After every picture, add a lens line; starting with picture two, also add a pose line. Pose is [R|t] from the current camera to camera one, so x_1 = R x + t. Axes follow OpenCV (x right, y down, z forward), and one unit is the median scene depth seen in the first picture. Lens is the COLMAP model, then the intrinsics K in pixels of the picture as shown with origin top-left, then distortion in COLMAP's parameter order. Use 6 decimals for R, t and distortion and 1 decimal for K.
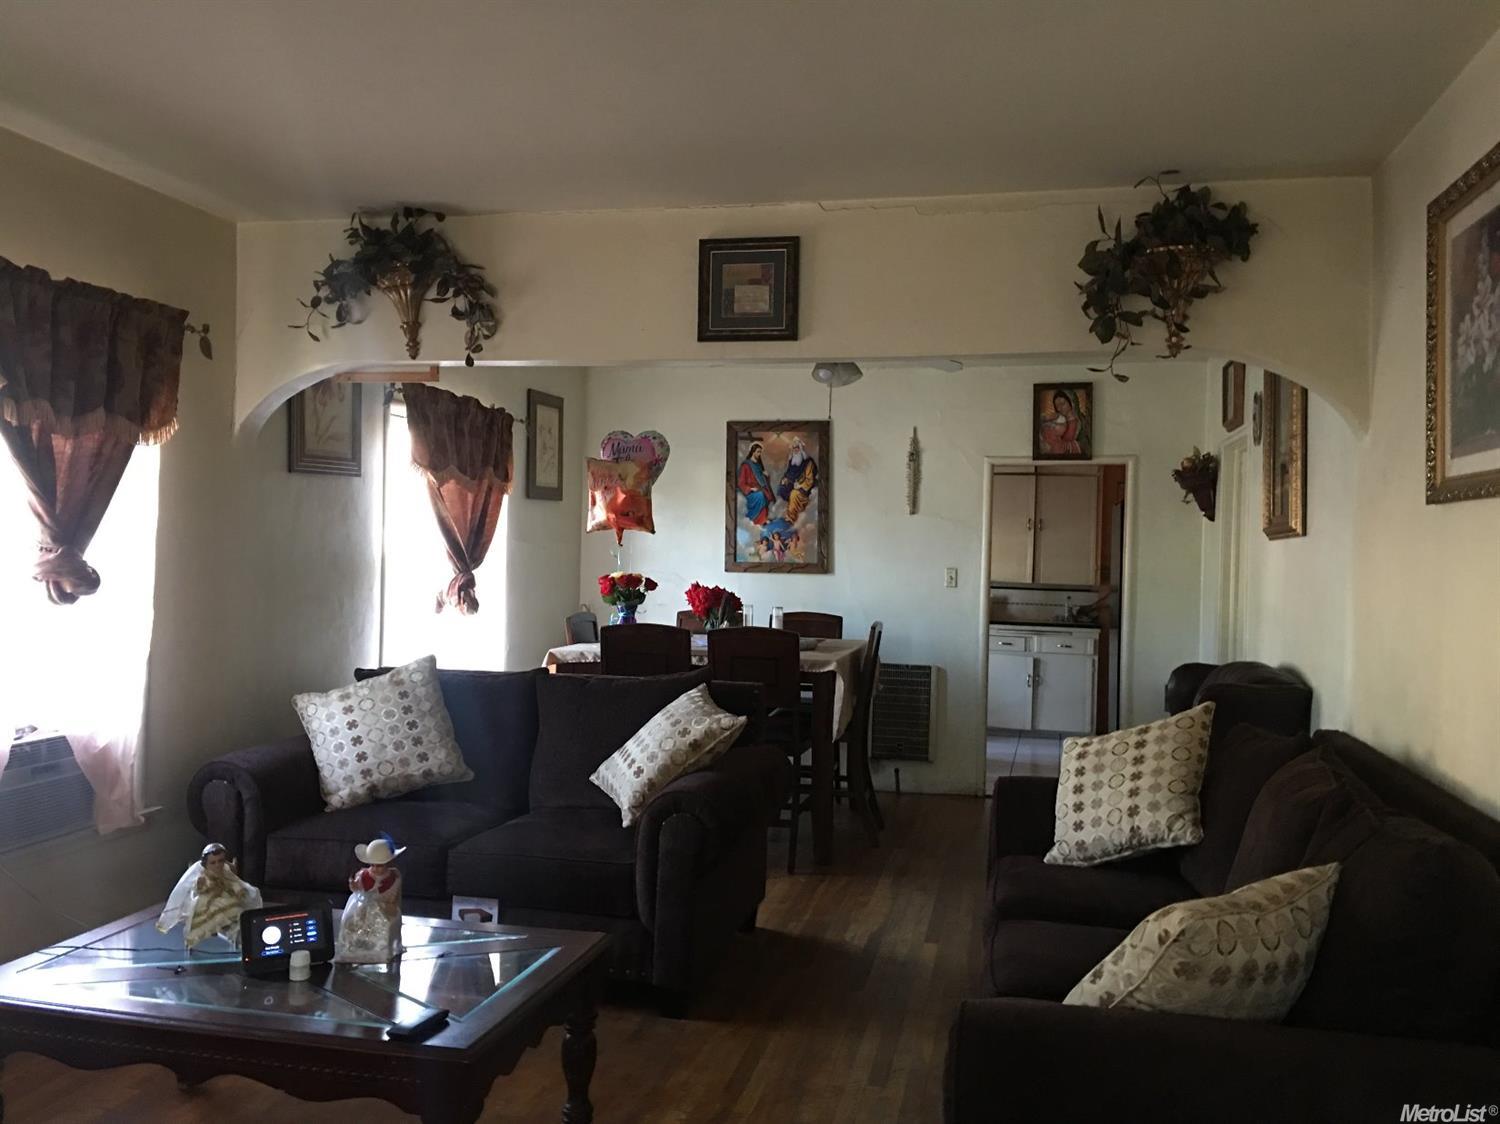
lens RADIAL K [[1260.2, 0, 750.0], [0, 1260.2, 562.0], [0, 0, 1]] dist [0.091865, -0.122073]
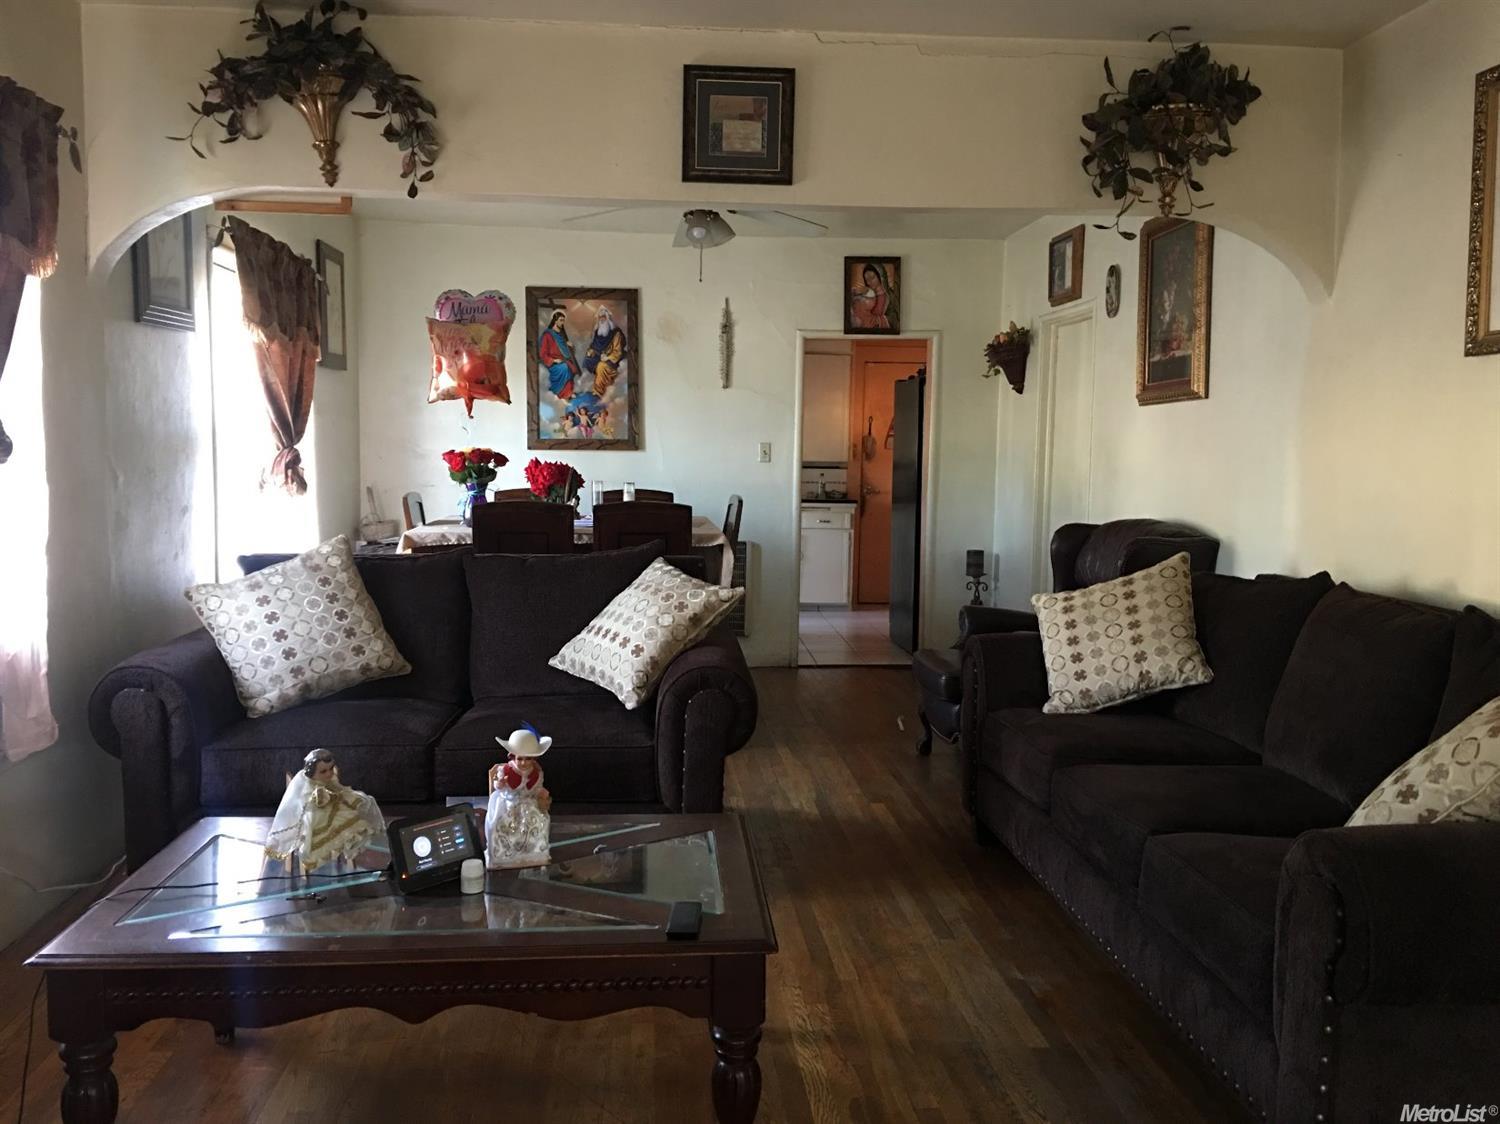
lens RADIAL K [[1260.2, 0, 750.0], [0, 1260.2, 562.0], [0, 0, 1]] dist [0.091865, -0.122073]
pose [[0.955645, -0.036375, 0.292265, -0.257141], [0.010842, 0.996016, 0.088510, 0.017793], [-0.294321, -0.081415, 0.952233, 0.086407]]
